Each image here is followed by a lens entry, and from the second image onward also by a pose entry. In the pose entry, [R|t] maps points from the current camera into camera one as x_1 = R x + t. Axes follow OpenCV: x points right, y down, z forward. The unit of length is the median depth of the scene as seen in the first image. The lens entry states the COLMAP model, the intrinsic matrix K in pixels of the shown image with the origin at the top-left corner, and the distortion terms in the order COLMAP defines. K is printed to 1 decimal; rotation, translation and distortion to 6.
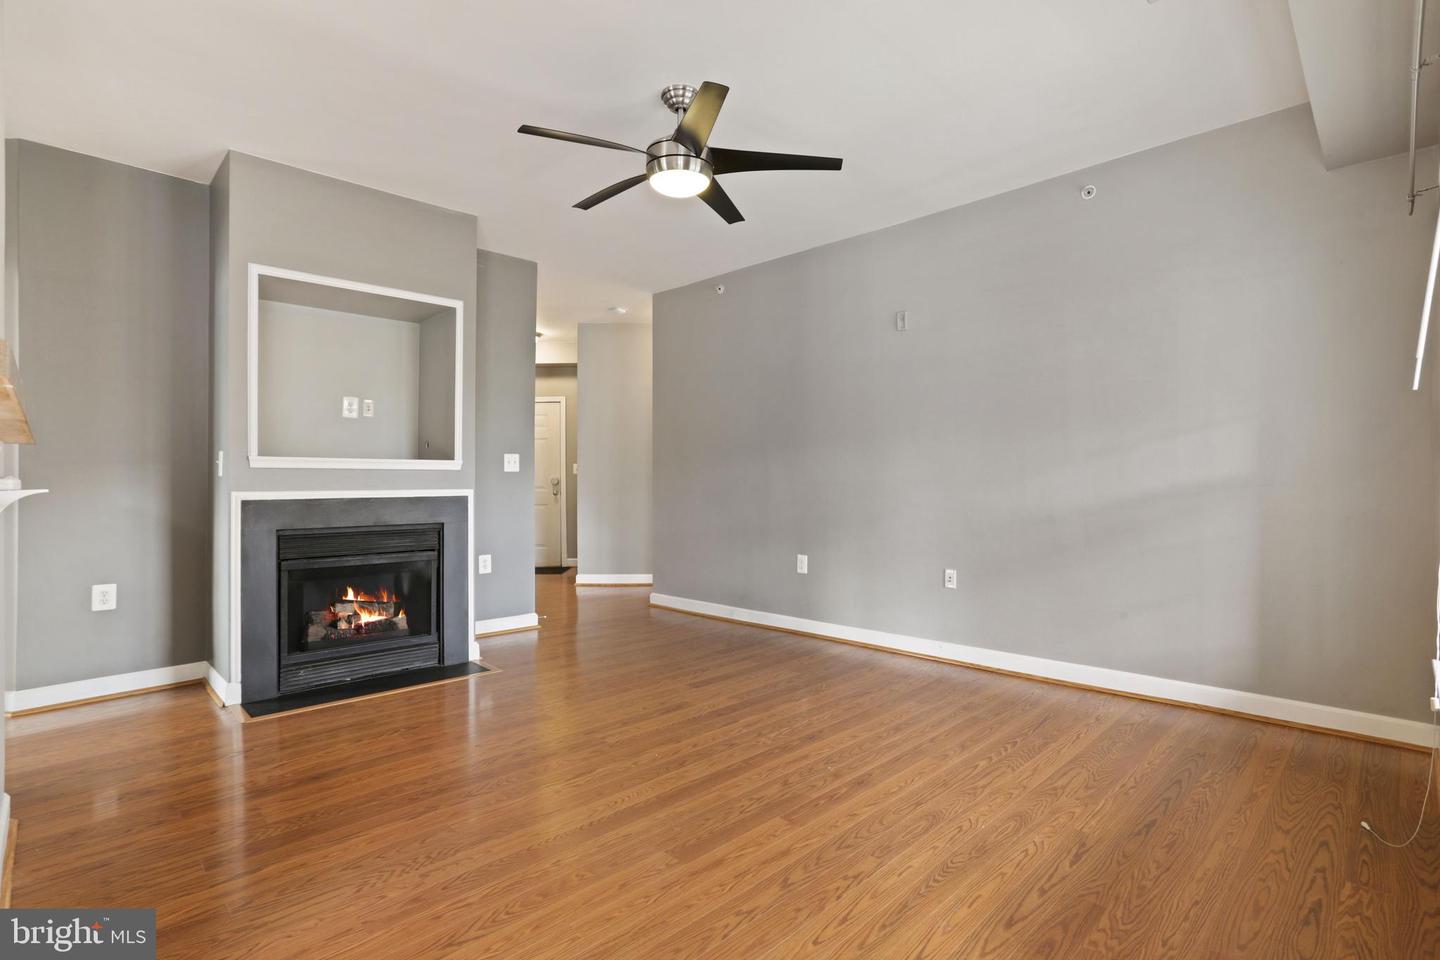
lens RADIAL K [[697.1, 0, 719.5], [0, 697.1, 472.6], [0, 0, 1]] dist [-0.016339, 0.004647]
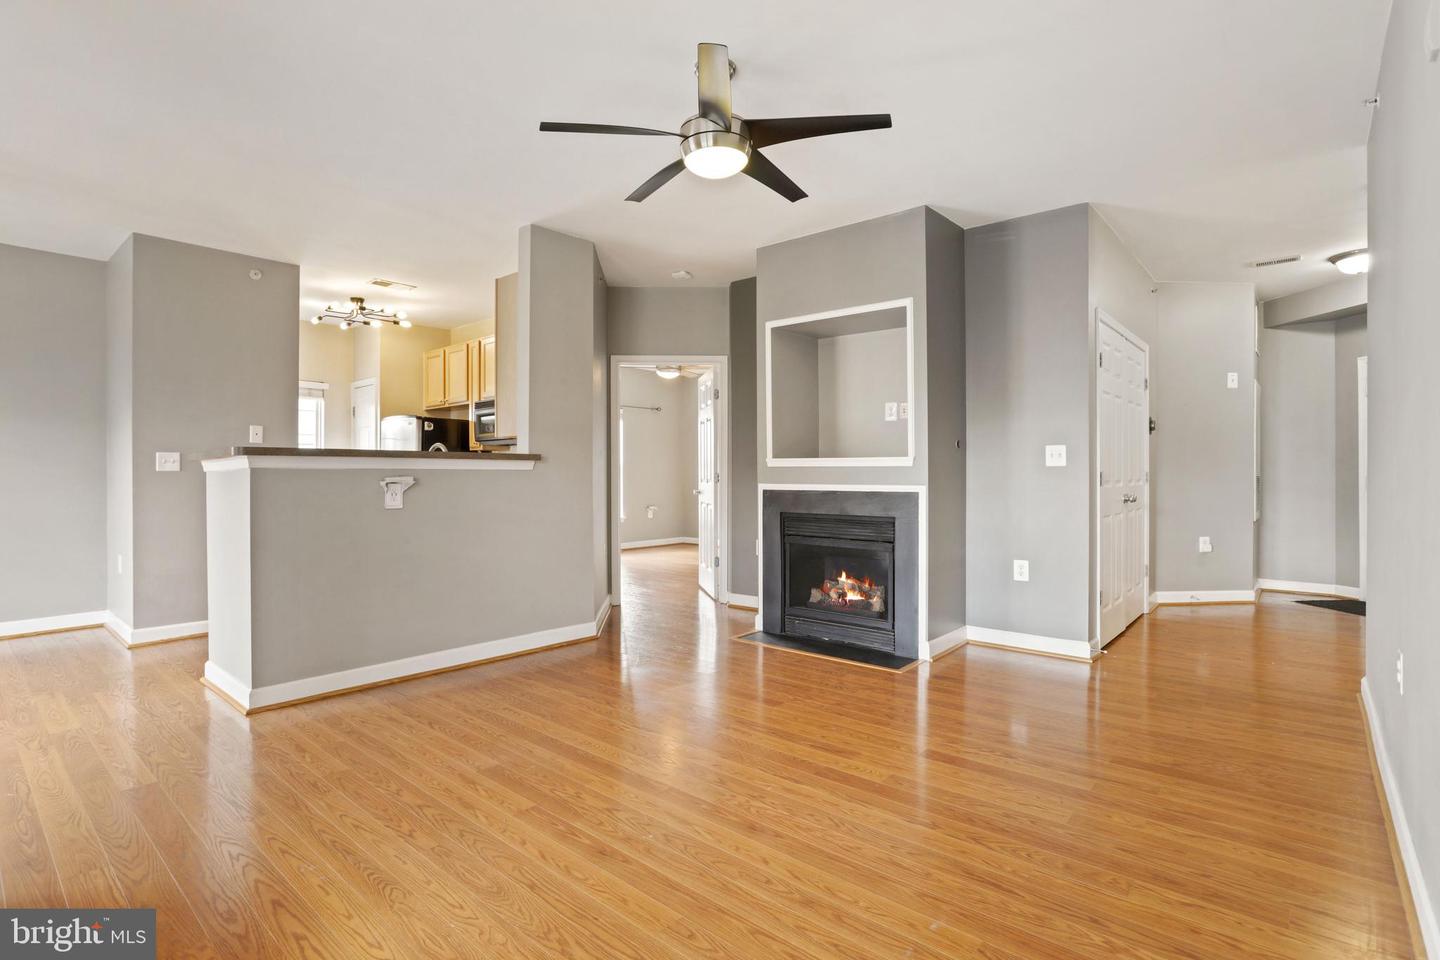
lens RADIAL K [[697.1, 0, 710.4], [0, 697.1, 477.3], [0, 0, 1]] dist [-0.016339, 0.004647]
pose [[0.069728, 0.005118, -0.997553, 0.734928], [0.011072, 0.999921, 0.005904, 0.004151], [0.997505, -0.011457, 0.069666, 0.776866]]
